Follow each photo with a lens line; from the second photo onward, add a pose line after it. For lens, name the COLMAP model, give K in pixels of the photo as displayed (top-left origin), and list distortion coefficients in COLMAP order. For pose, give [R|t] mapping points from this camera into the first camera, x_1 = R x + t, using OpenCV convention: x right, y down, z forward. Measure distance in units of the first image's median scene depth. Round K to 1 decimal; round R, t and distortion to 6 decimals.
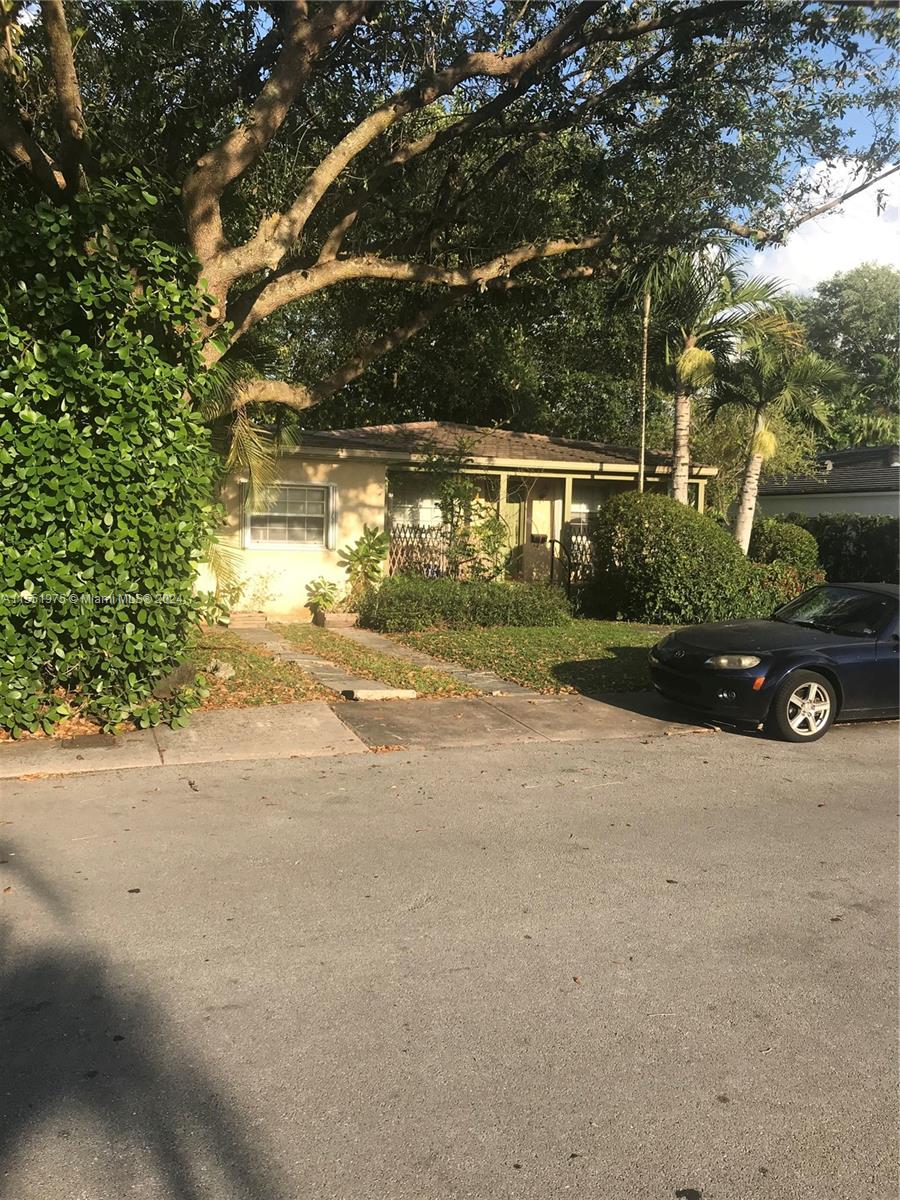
lens RADIAL K [[995.9, 0, 450.9], [0, 995.9, 597.1], [0, 0, 1]] dist [0.047323, -0.024052]
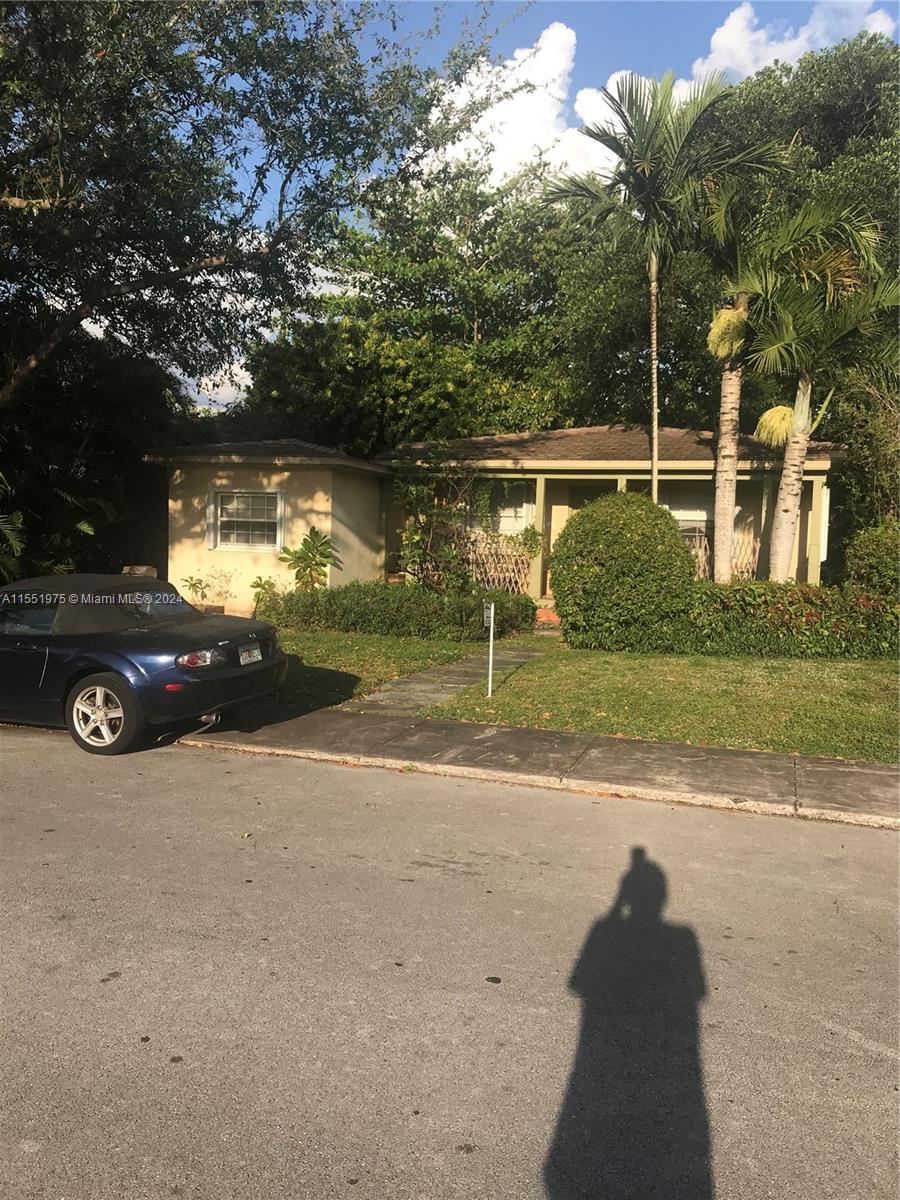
lens RADIAL K [[995.9, 0, 452.7], [0, 995.9, 601.8], [0, 0, 1]] dist [0.047323, -0.024052]
pose [[0.763691, 0.042102, -0.644208, 0.550018], [-0.057099, 0.998366, -0.002441, -0.002921], [0.643052, 0.038648, 0.764847, 0.240277]]
